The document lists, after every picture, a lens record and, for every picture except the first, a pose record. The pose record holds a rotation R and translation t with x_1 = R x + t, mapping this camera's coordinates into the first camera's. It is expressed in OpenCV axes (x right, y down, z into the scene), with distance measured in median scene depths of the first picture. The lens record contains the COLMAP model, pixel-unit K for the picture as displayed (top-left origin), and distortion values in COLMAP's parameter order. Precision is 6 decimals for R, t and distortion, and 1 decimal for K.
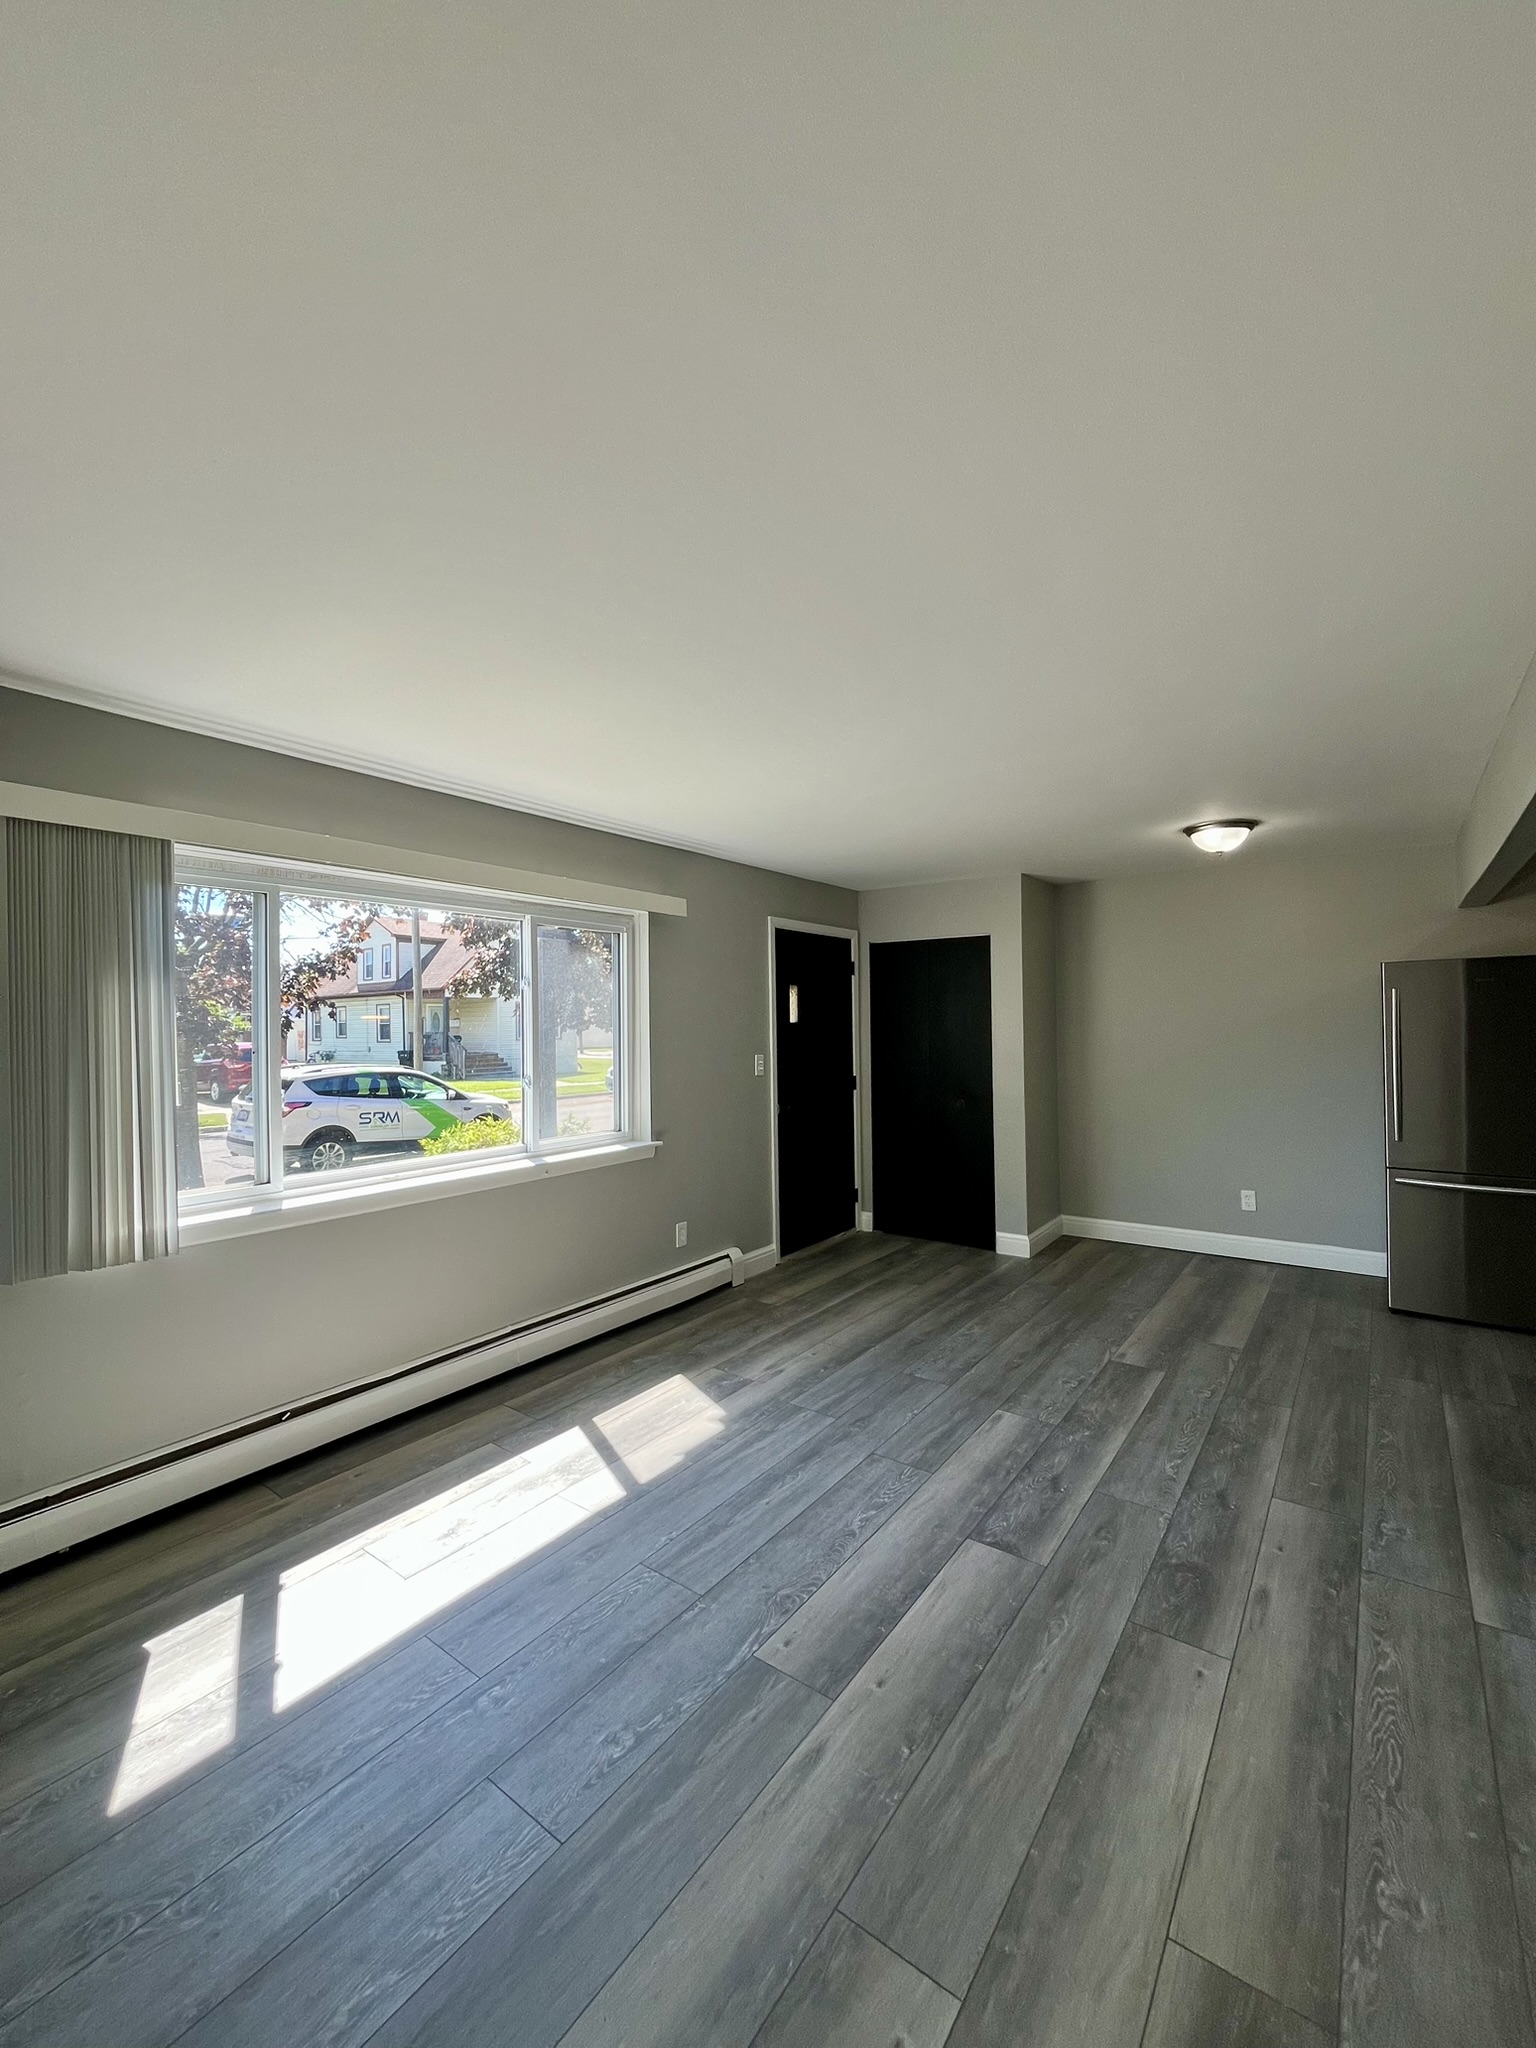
lens RADIAL K [[824.8, 0, 763.3], [0, 824.8, 1012.9], [0, 0, 1]] dist [-0.000471, 0.000141]
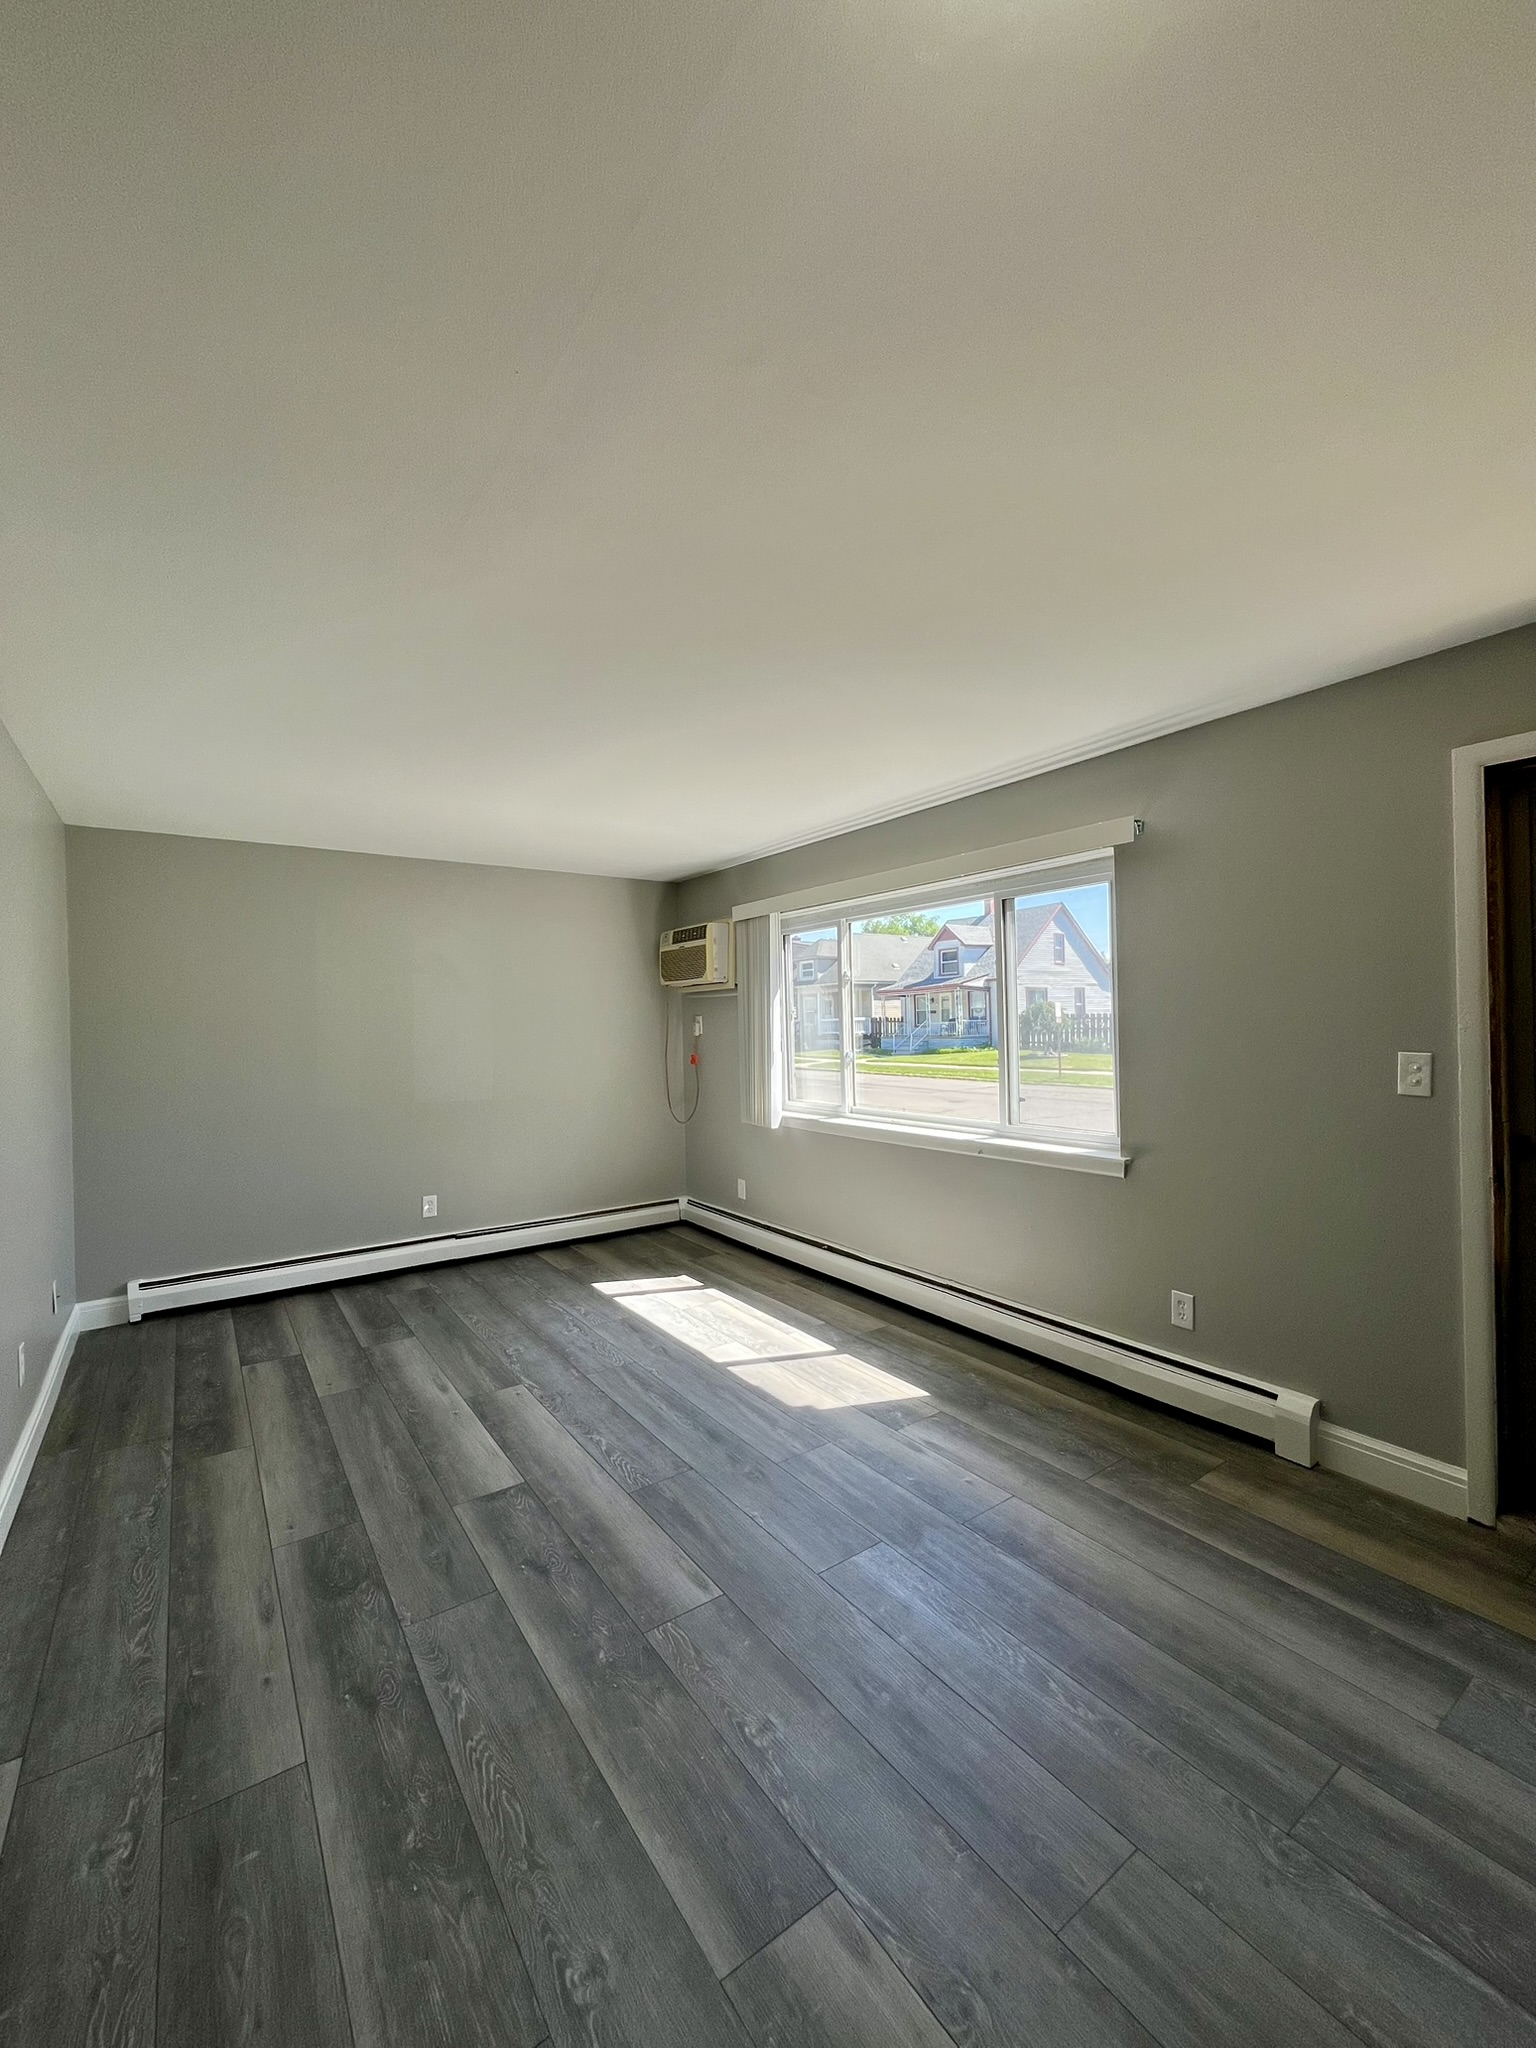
lens RADIAL K [[824.8, 0, 765.4], [0, 824.8, 1031.9], [0, 0, 1]] dist [-0.000471, 0.000141]
pose [[-0.305731, 0.030507, -0.951629, 1.050362], [0.040490, 0.998999, 0.019017, 0.030740], [0.951257, -0.032718, -0.306660, 1.485756]]
